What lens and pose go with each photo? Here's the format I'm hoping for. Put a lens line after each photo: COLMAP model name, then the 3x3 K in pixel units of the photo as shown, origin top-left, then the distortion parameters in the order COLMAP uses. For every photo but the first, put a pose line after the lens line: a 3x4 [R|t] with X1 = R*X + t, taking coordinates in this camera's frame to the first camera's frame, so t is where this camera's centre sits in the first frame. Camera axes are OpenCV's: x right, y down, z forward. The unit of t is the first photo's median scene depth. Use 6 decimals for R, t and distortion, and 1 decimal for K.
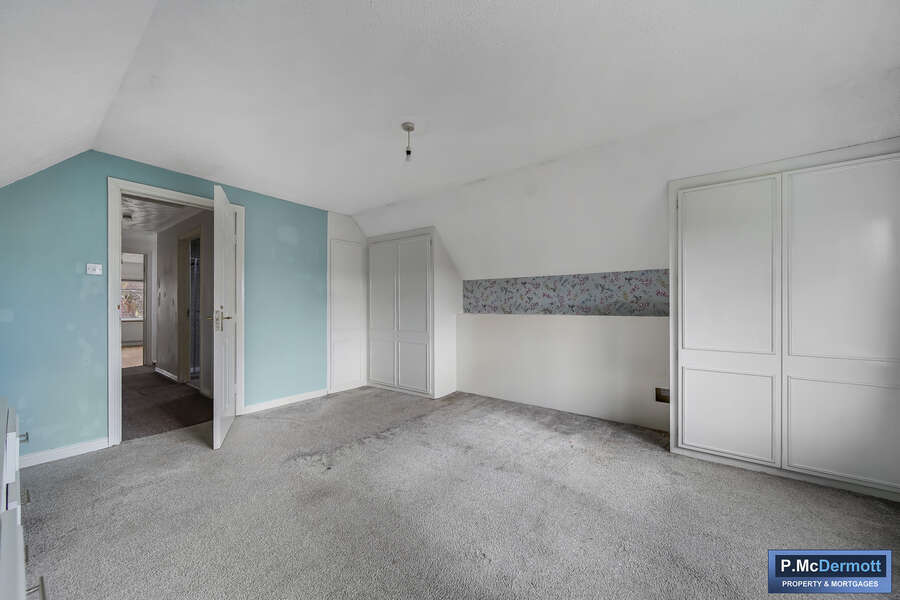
lens RADIAL K [[327.5, 0, 451.2], [0, 327.5, 305.0], [0, 0, 1]] dist [0.003004, -0.000255]
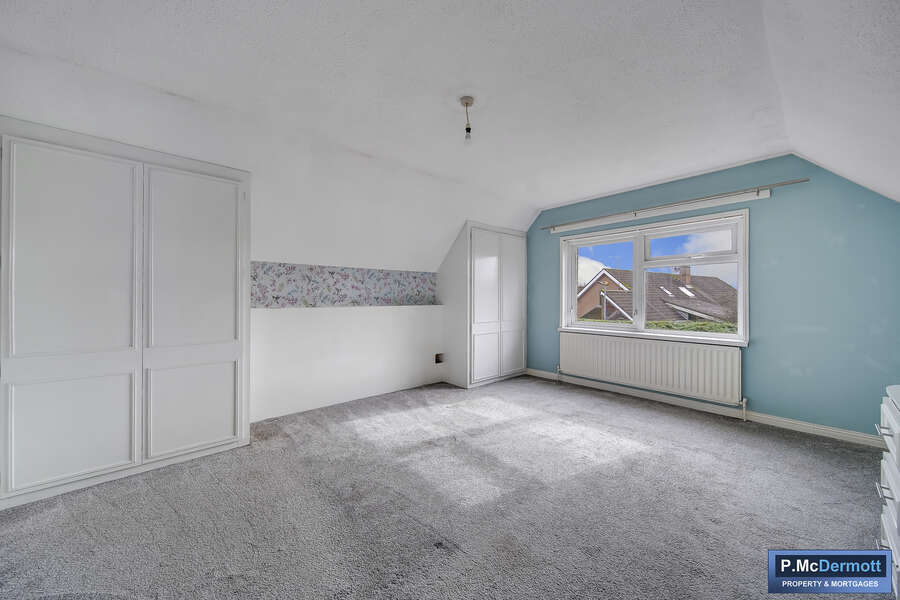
lens RADIAL K [[327.5, 0, 449.4], [0, 327.5, 296.4], [0, 0, 1]] dist [0.003004, -0.000255]
pose [[0.203858, 0.001188, 0.979000, -0.675261], [-0.005723, 0.999984, -0.000021, -0.003642], [-0.978984, -0.005599, 0.203862, 0.557337]]
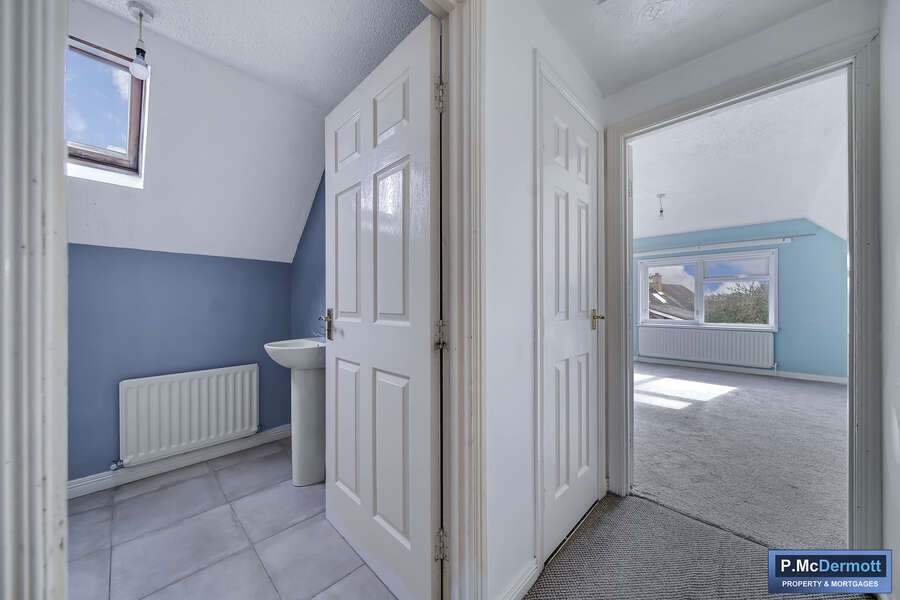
lens RADIAL K [[327.5, 0, 445.2], [0, 327.5, 303.0], [0, 0, 1]] dist [0.003004, -0.000255]
pose [[0.117344, -0.000445, 0.993091, -1.364492], [-0.002611, 0.999996, 0.000756, 0.001986], [-0.993088, -0.002682, 0.117342, 1.355614]]
